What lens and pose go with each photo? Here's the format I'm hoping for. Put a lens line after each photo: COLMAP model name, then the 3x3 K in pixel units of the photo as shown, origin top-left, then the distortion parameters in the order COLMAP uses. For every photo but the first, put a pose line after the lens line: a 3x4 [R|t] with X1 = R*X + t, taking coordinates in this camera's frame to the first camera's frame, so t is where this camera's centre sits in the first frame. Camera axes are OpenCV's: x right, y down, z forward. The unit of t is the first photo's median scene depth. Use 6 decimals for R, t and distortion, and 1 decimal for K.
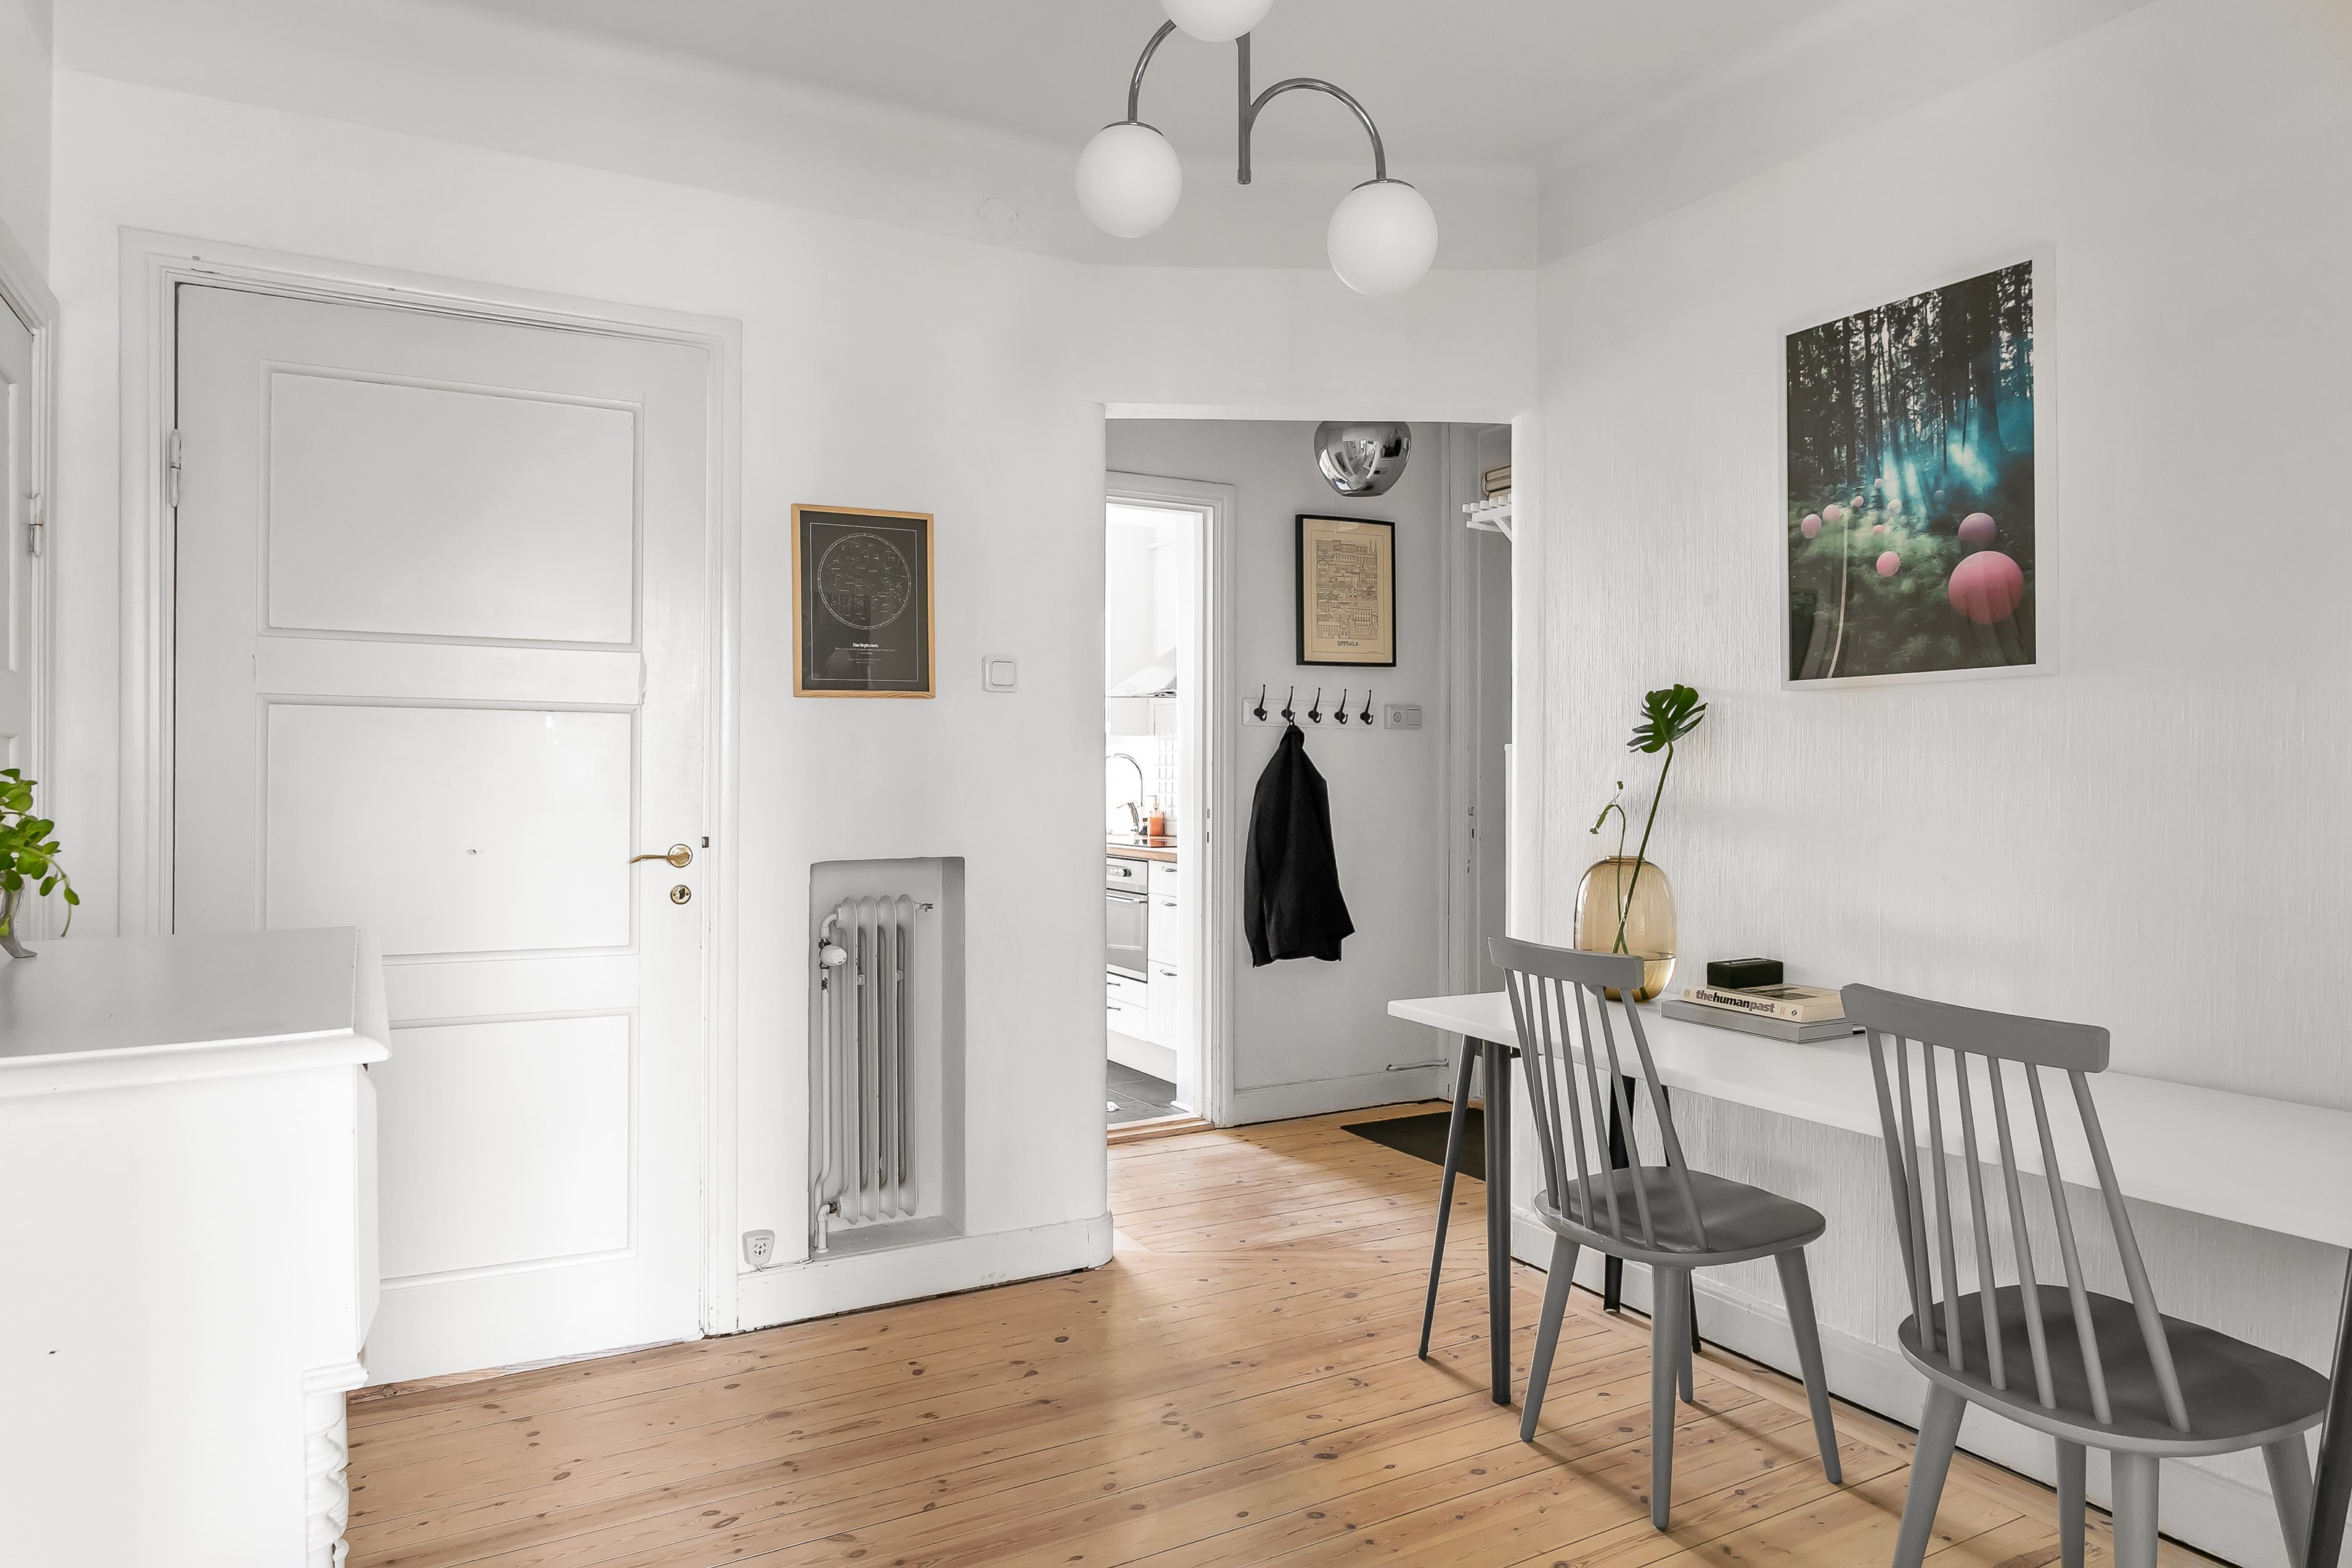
lens RADIAL K [[1433.8, 0, 1174.4], [0, 1433.8, 772.7], [0, 0, 1]] dist [-0.012309, 0.011740]
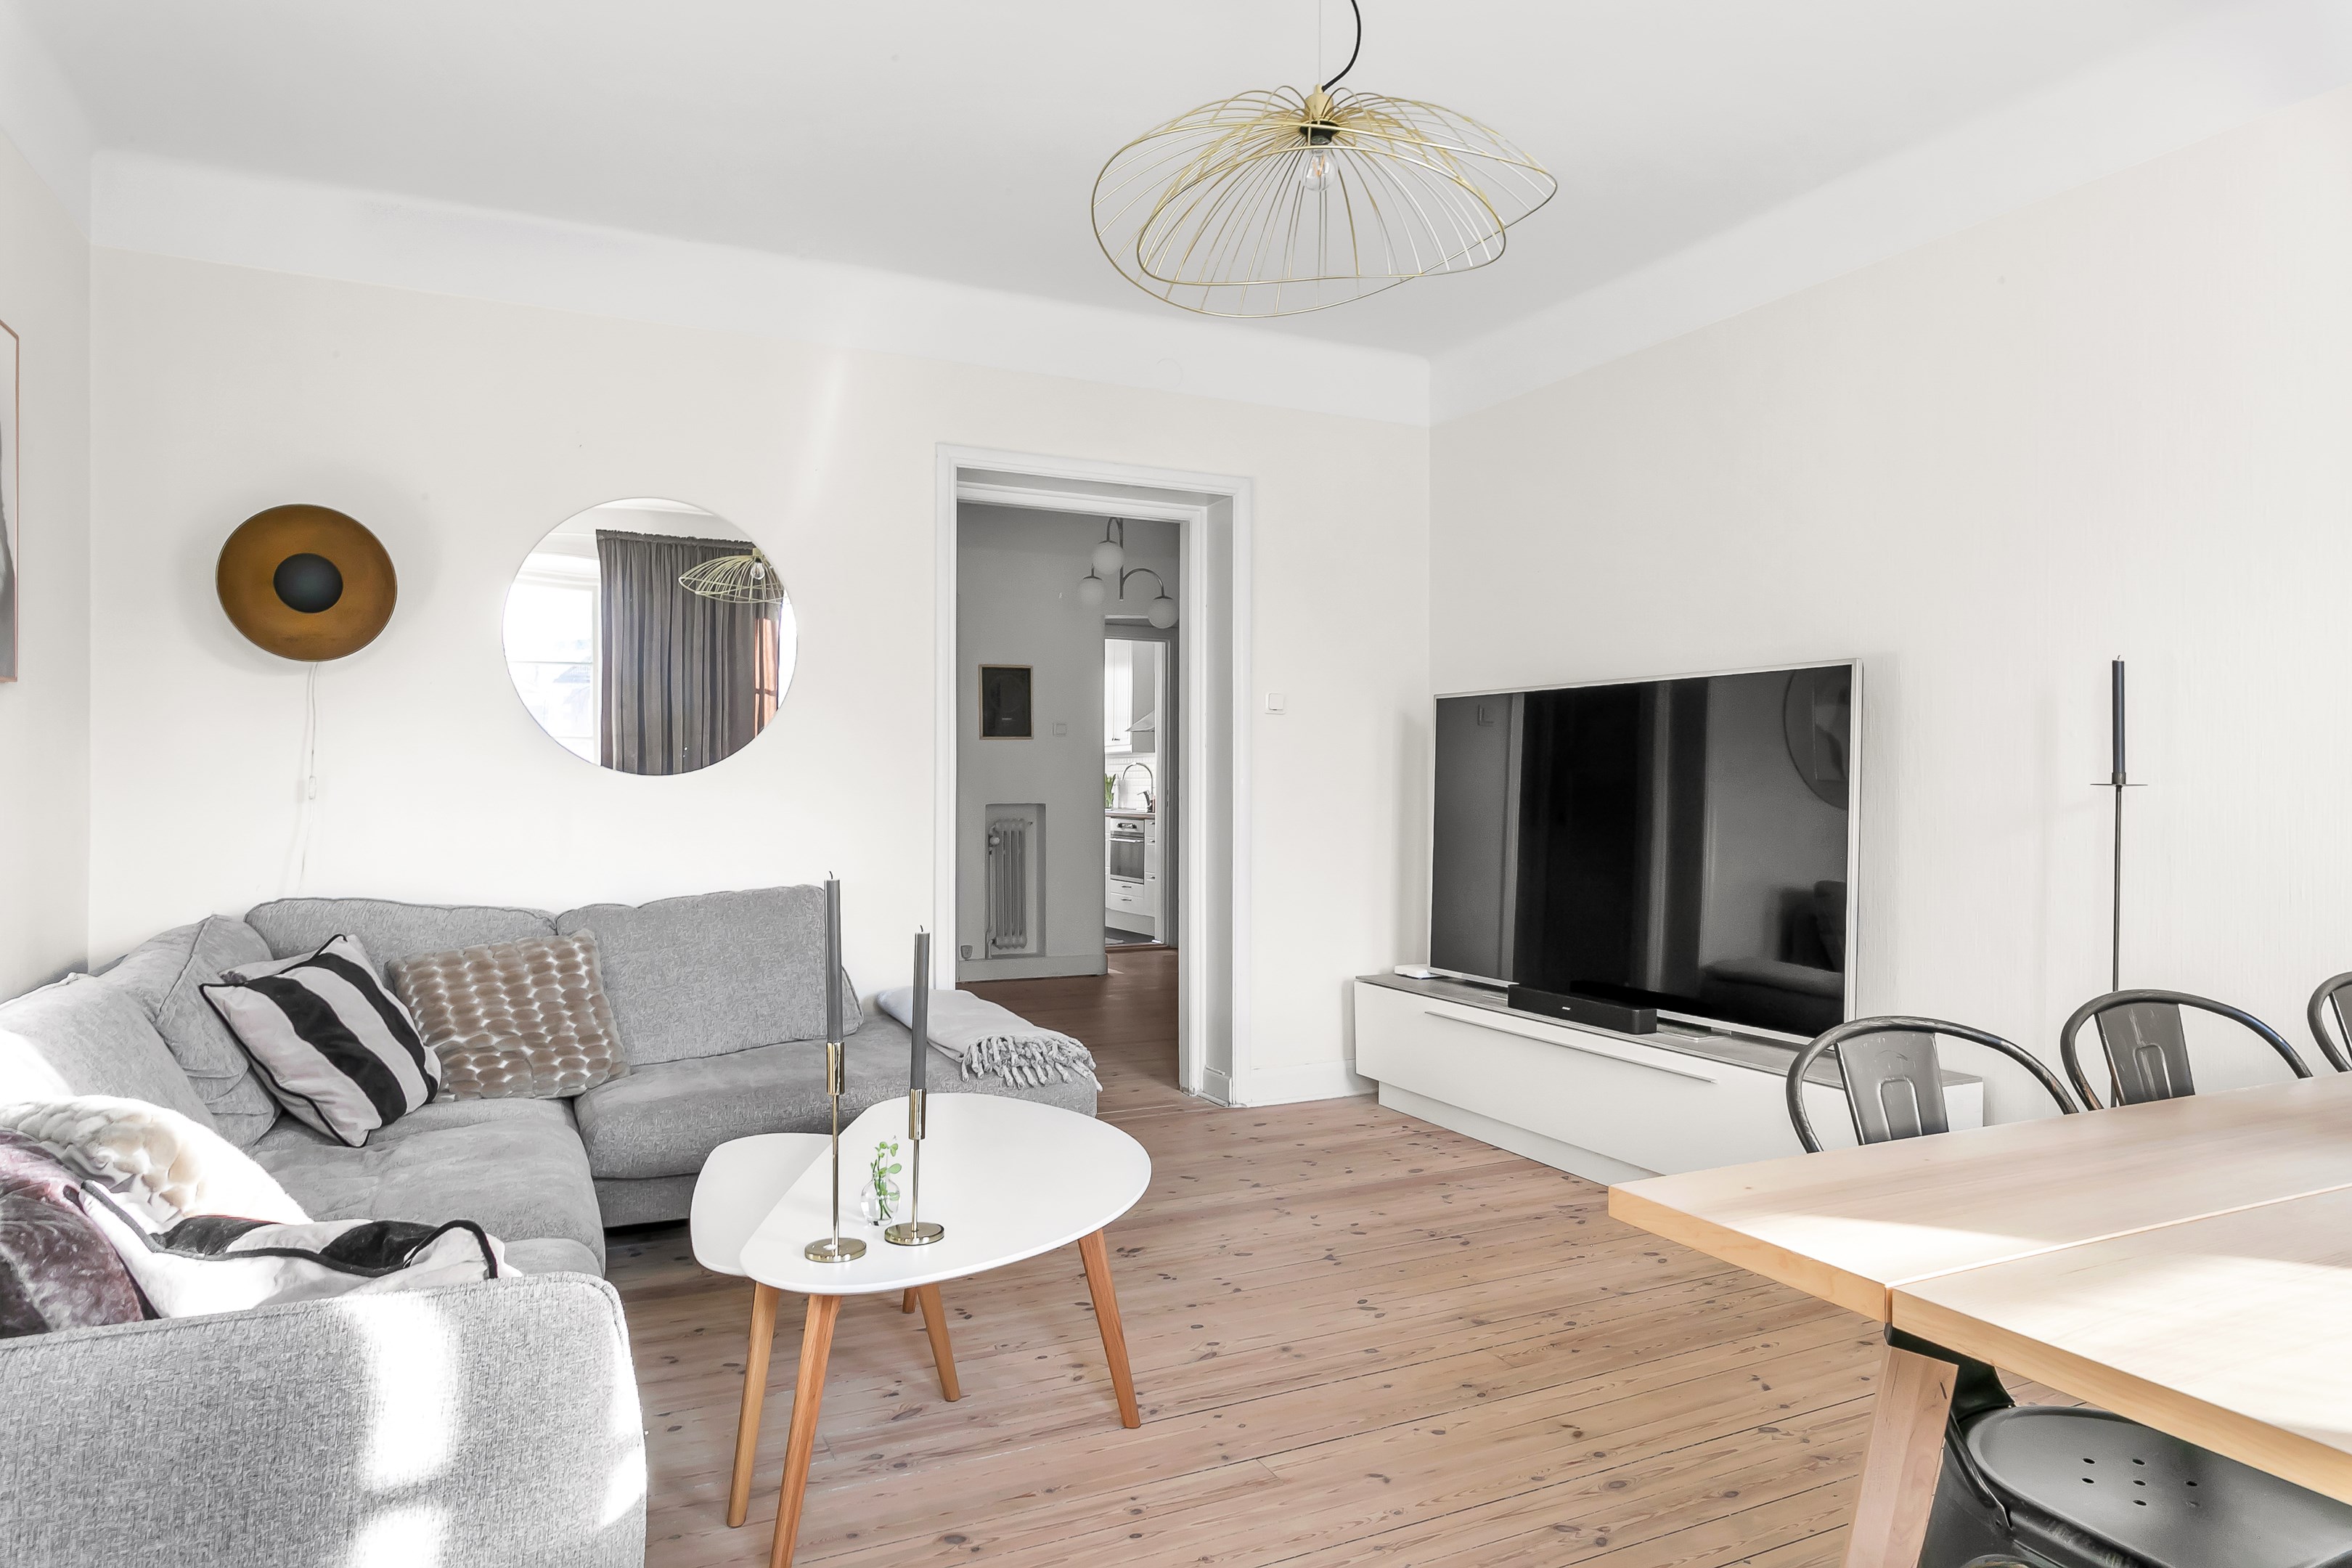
lens RADIAL K [[1433.8, 0, 1180.0], [0, 1433.8, 788.2], [0, 0, 1]] dist [-0.012309, 0.011740]
pose [[0.998351, -0.003081, -0.057325, 0.193614], [0.003151, 0.999994, 0.001131, 0.025783], [0.057321, -0.001310, 0.998355, -1.243434]]
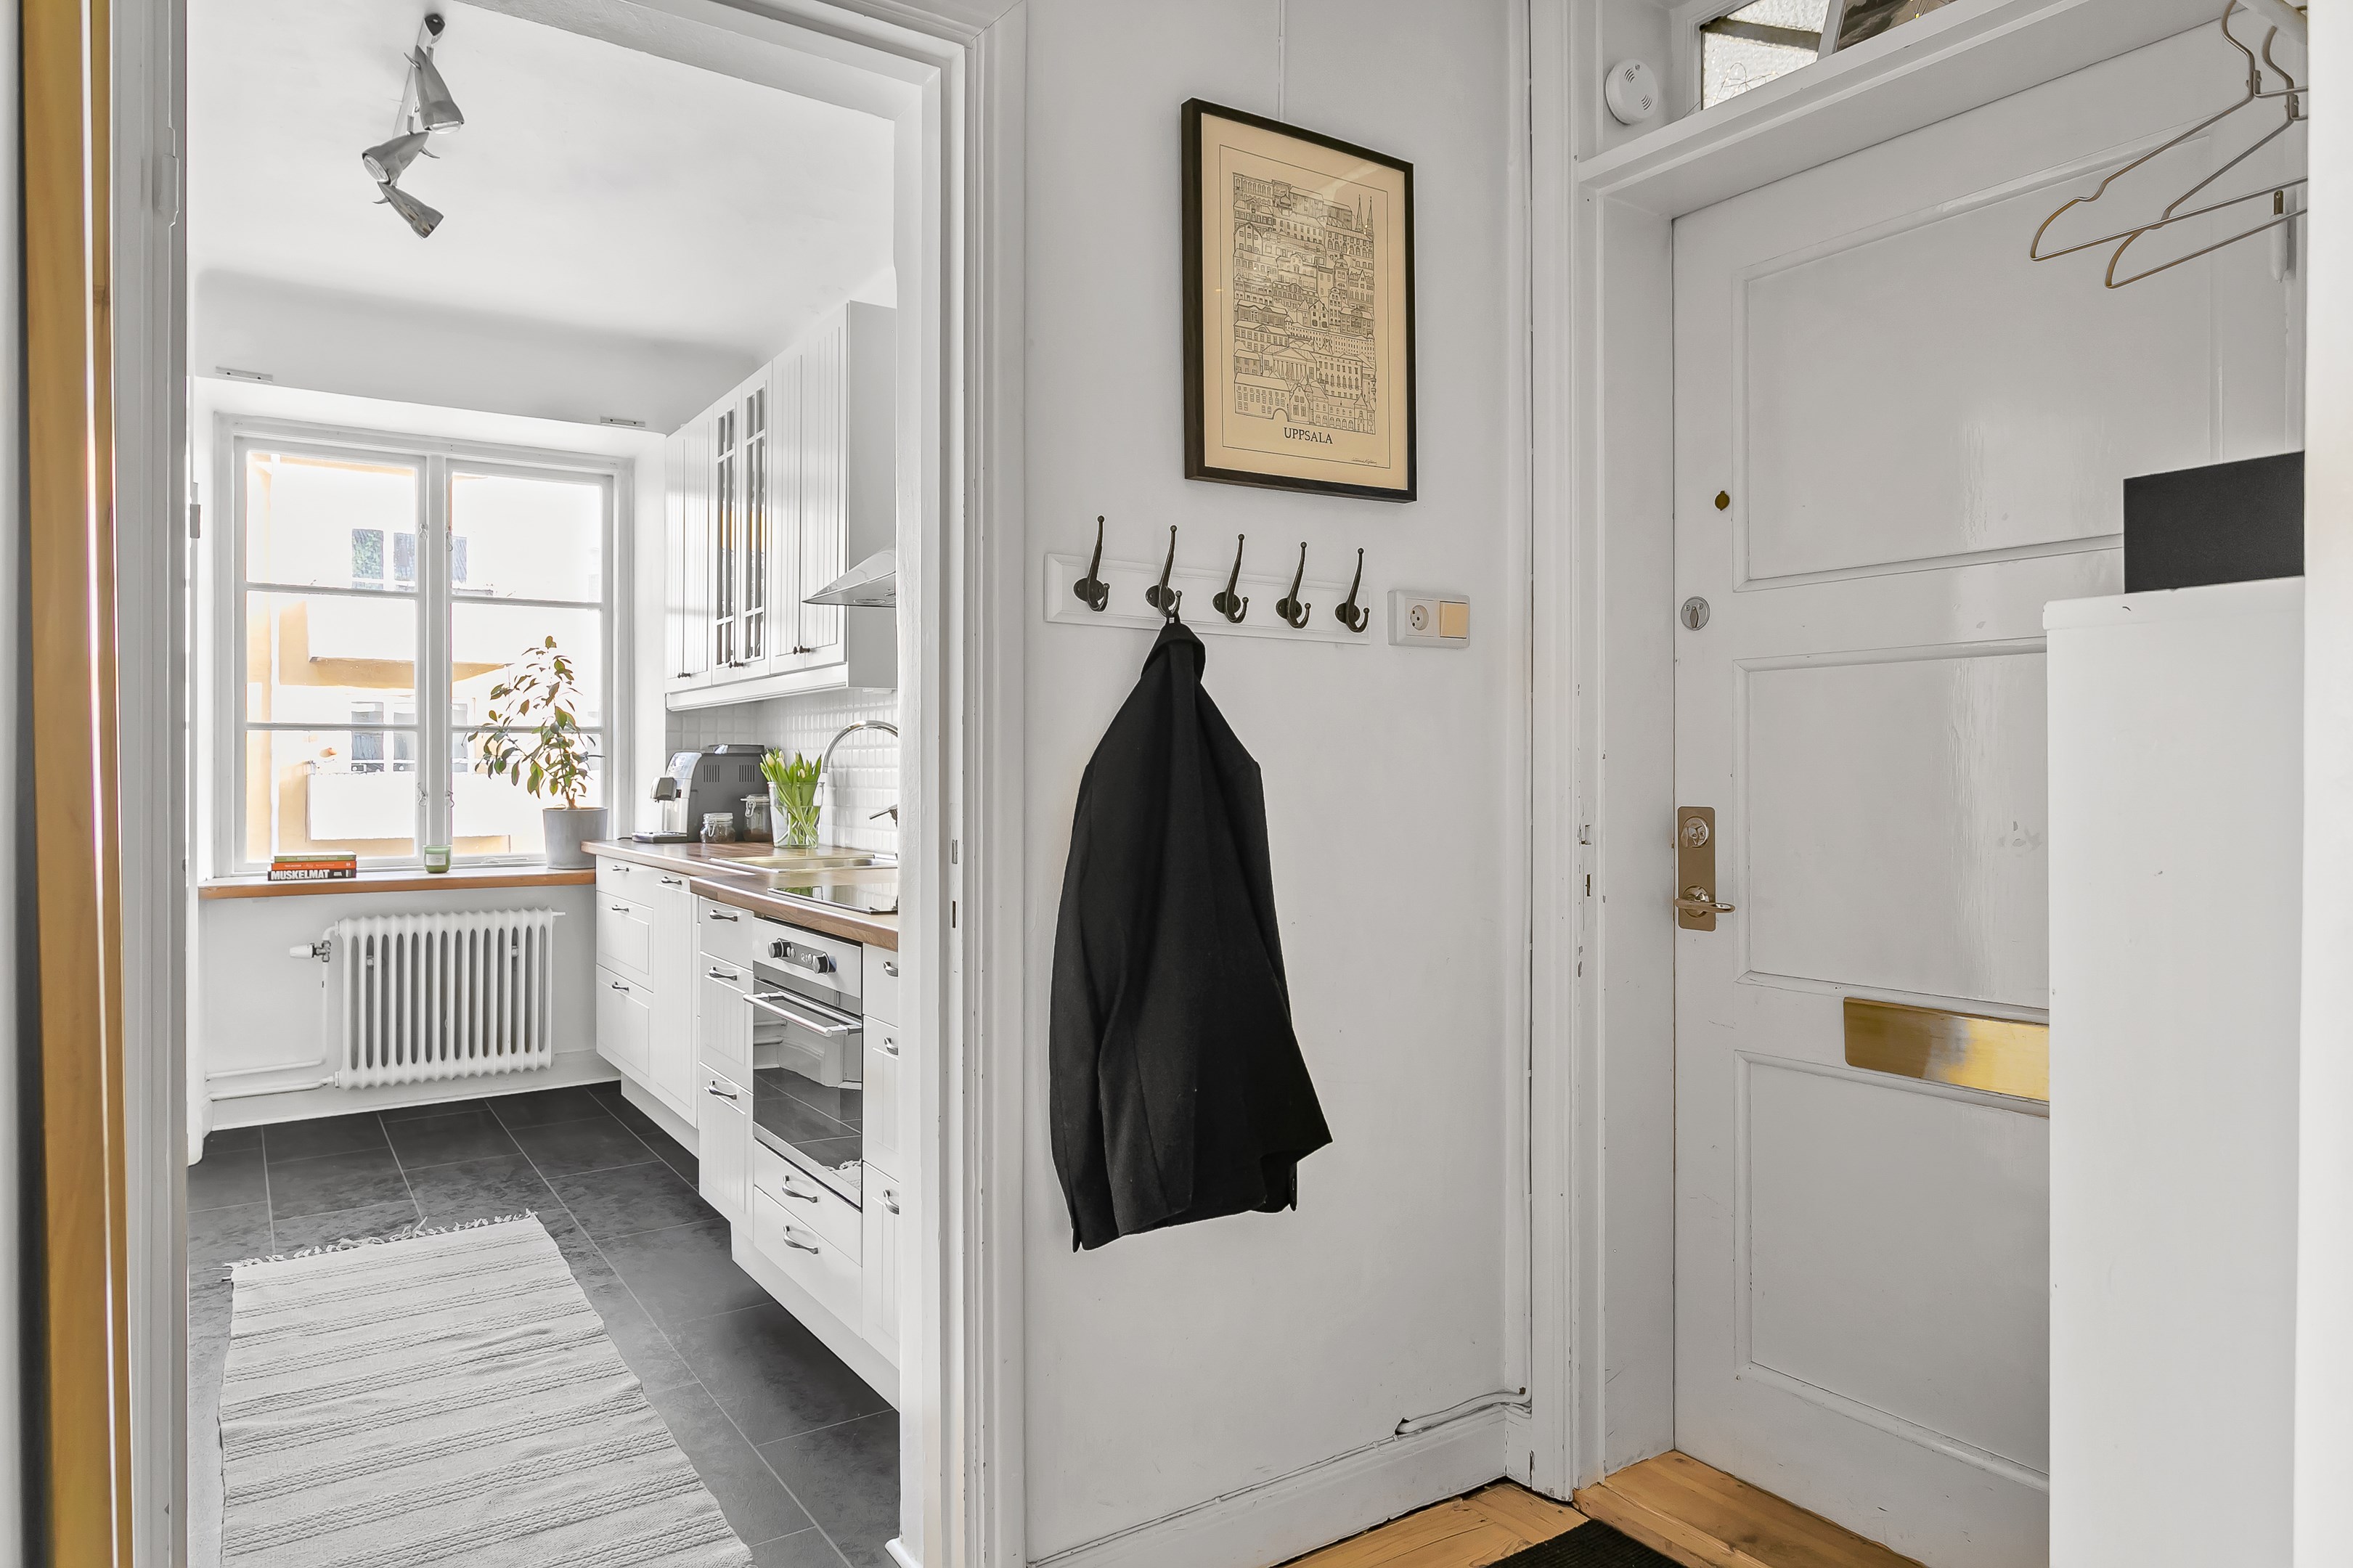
lens RADIAL K [[1434.4, 0, 1178.0], [0, 1434.4, 759.6], [0, 0, 1]] dist [-0.012309, 0.011740]
pose [[0.996977, -0.002255, 0.077667, 0.066226], [0.002600, 0.999987, -0.004336, 0.007517], [-0.077657, 0.004525, 0.996970, 0.766382]]
